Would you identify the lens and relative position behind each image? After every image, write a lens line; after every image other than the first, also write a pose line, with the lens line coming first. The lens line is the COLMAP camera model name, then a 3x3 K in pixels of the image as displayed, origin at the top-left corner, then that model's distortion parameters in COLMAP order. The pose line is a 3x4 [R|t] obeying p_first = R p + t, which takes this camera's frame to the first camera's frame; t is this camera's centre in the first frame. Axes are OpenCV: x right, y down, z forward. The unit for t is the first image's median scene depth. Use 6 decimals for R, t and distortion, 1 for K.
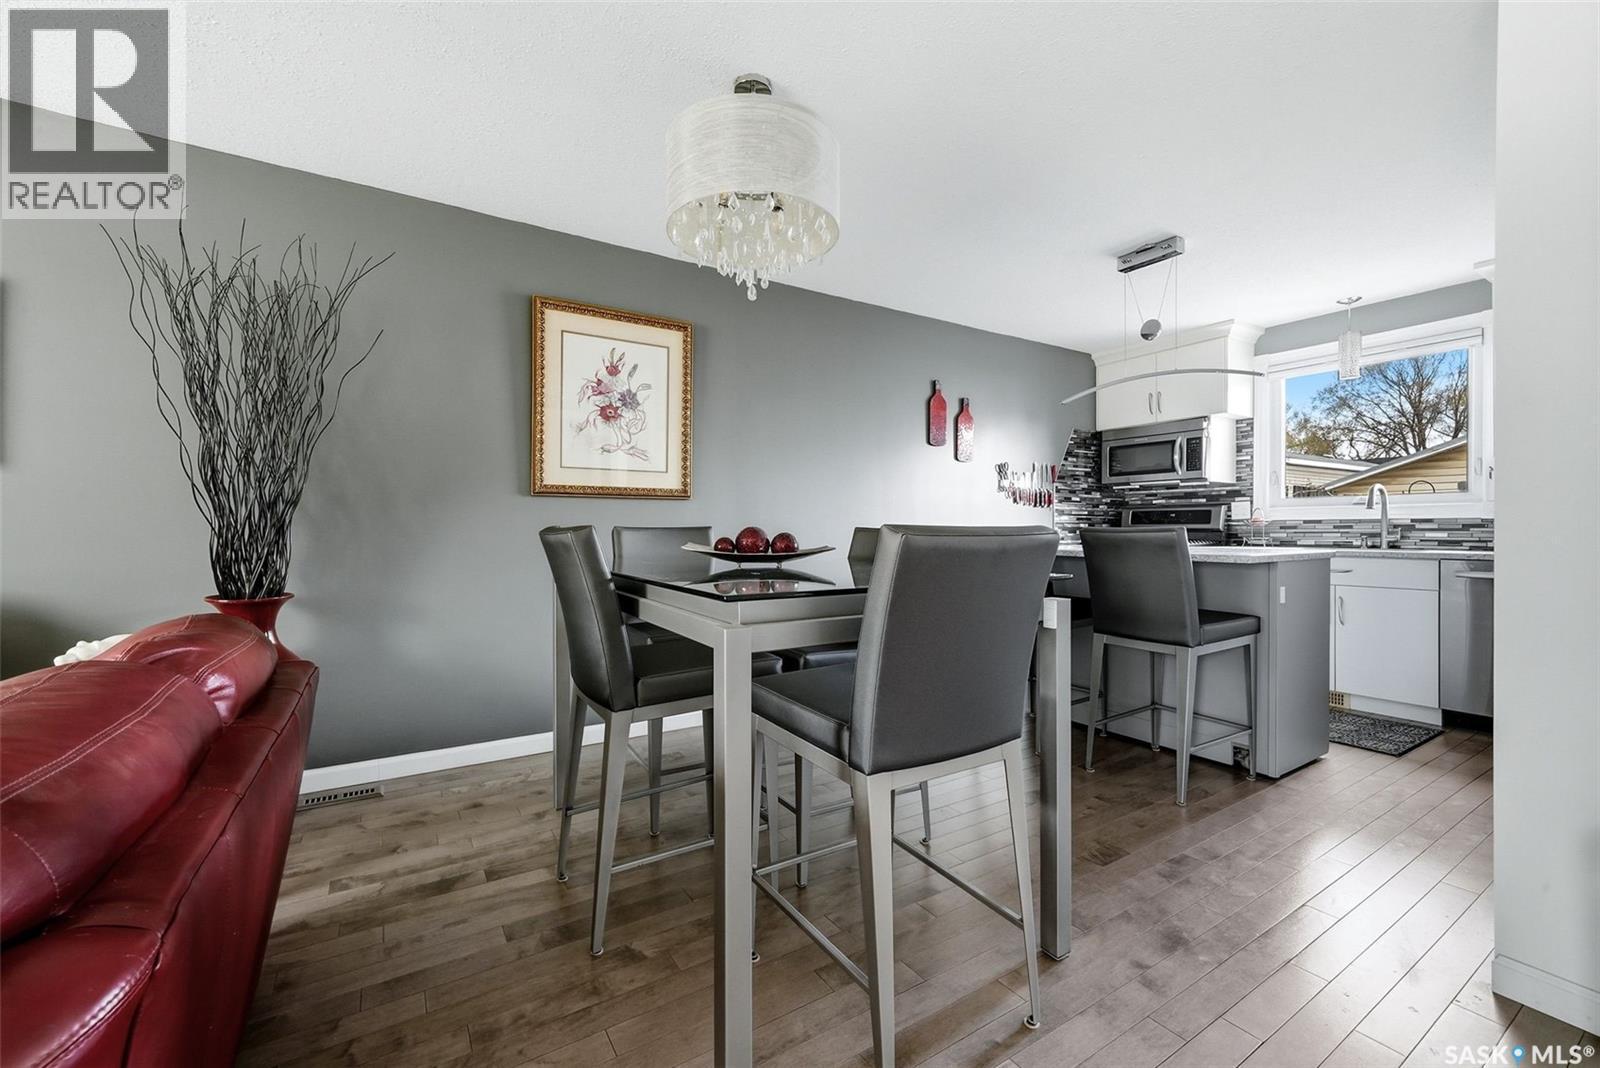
lens RADIAL K [[646.0, 0, 800.0], [0, 646.0, 534.0], [0, 0, 1]] dist [0.000206, 0.000082]
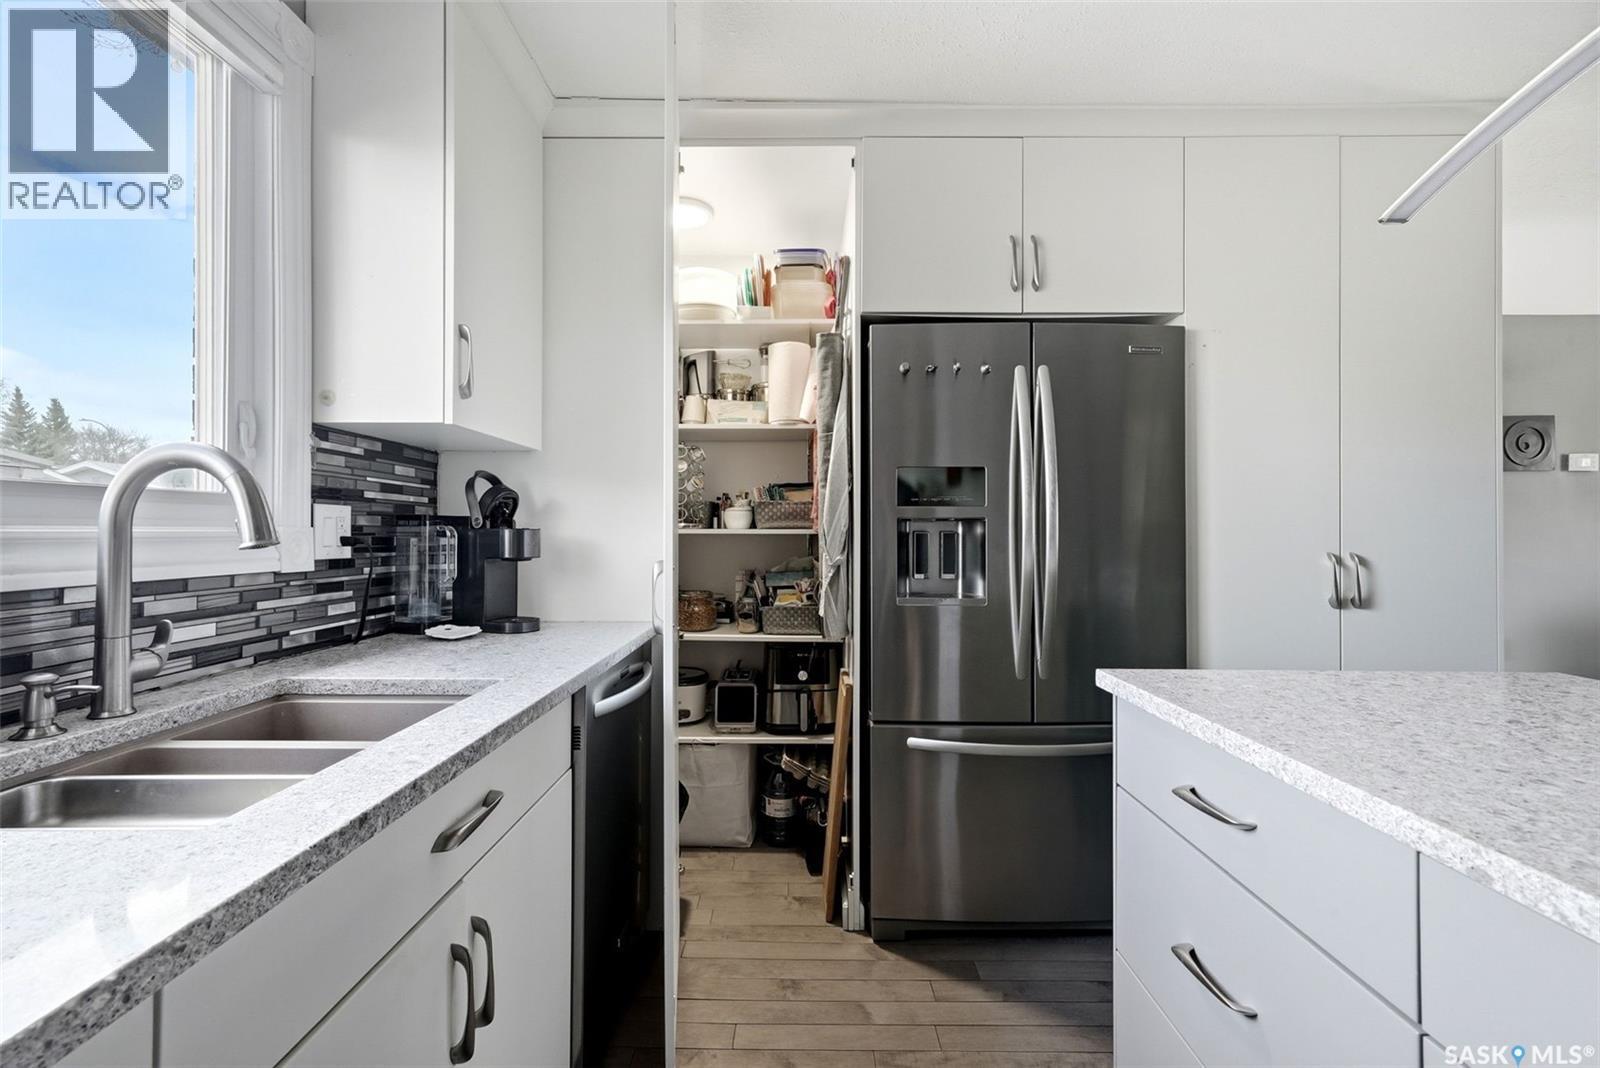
lens RADIAL K [[694.8, 0, 794.4], [0, 694.8, 527.3], [0, 0, 1]] dist [0.001055, 0.000613]
pose [[-0.837650, 0.001083, 0.546206, 0.524185], [-0.000243, 0.999997, -0.002355, -0.042565], [-0.546207, -0.002106, -0.837647, 1.017728]]
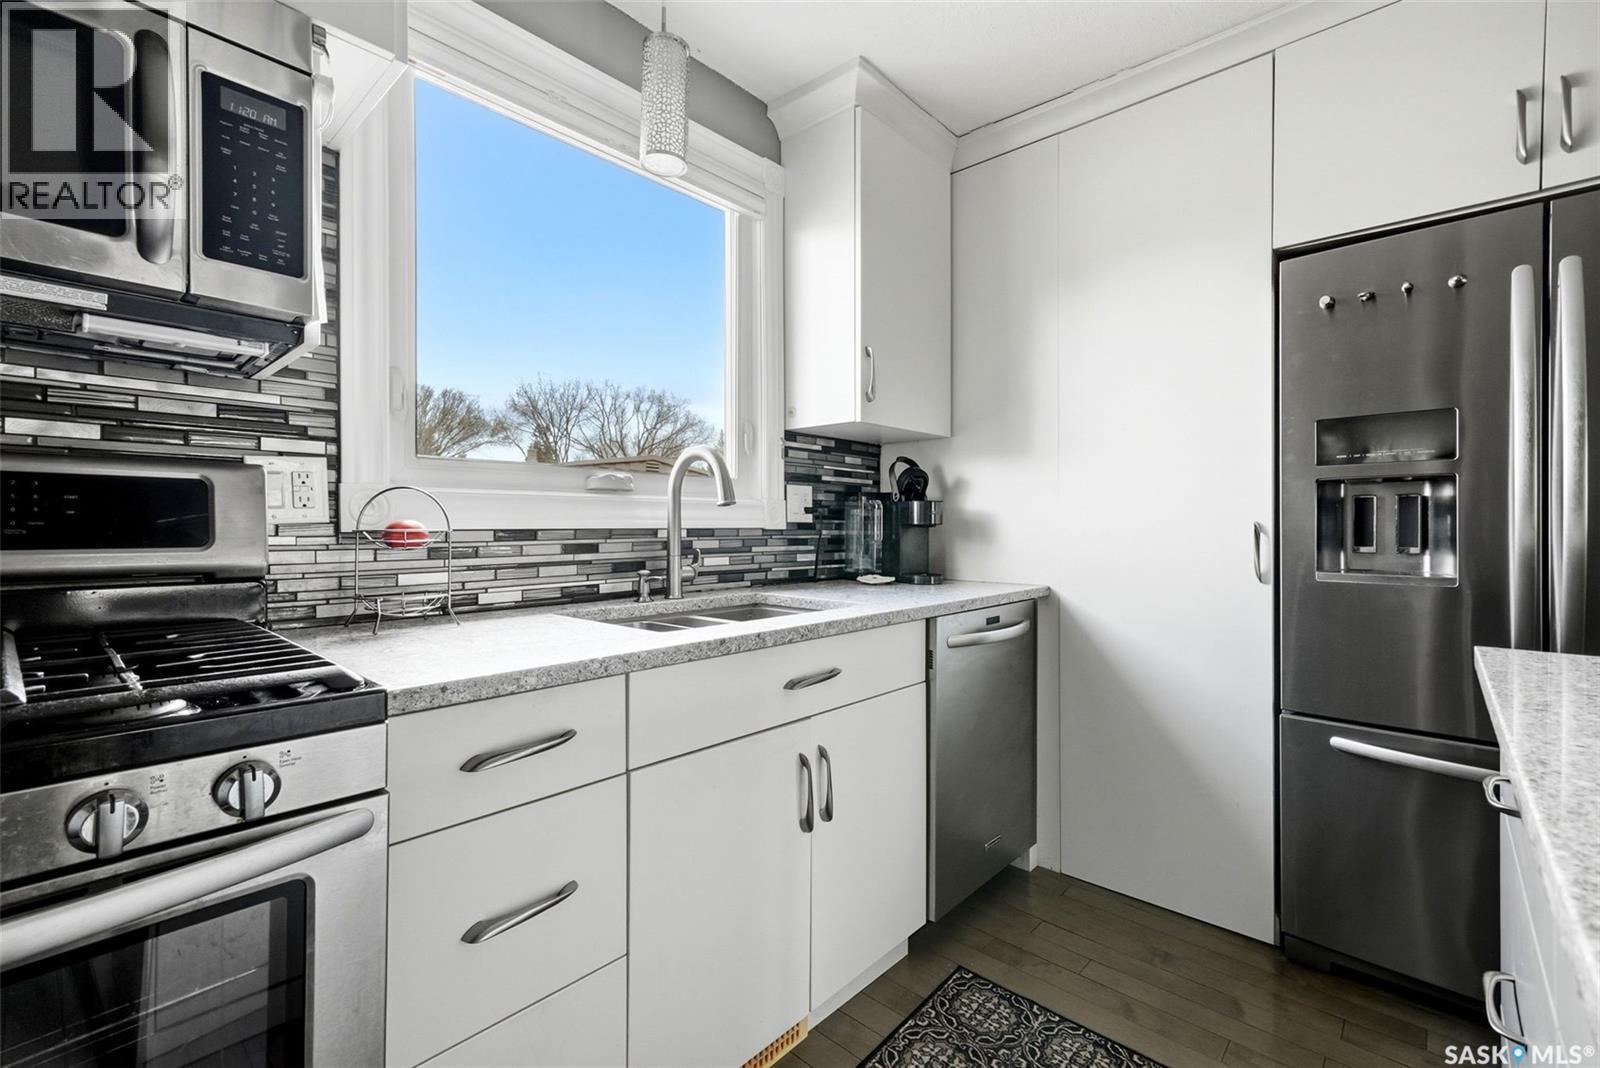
lens RADIAL K [[694.8, 0, 794.4], [0, 694.8, 527.3], [0, 0, 1]] dist [0.001055, 0.000613]
pose [[-0.255150, -0.003978, 0.966893, 0.408742], [0.003288, 0.999982, 0.004982, -0.025036], [-0.966896, 0.004451, -0.255133, 0.982661]]
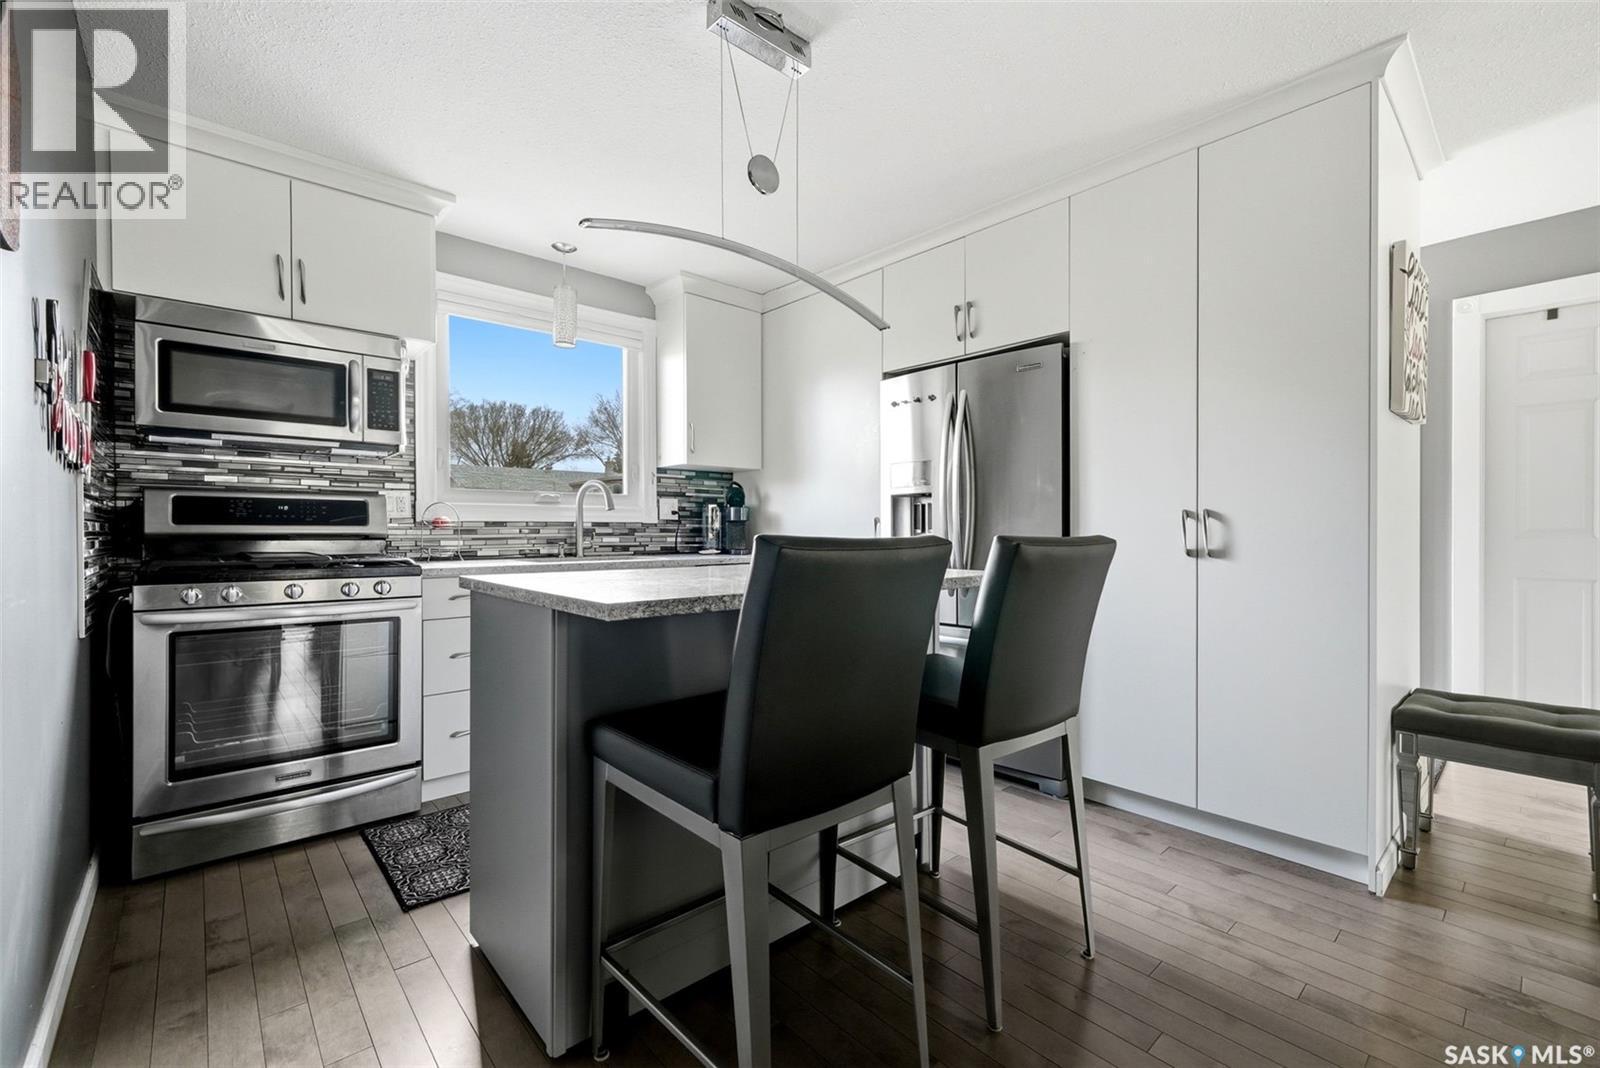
lens RADIAL K [[681.7, 0, 800.0], [0, 681.7, 534.0], [0, 0, 1]] dist [-0.001340, 0.000049]
pose [[-0.154016, -0.006084, 0.988050, -0.029720], [0.005038, 0.999963, 0.006943, -0.011603], [-0.988055, 0.006047, -0.153980, 0.802777]]
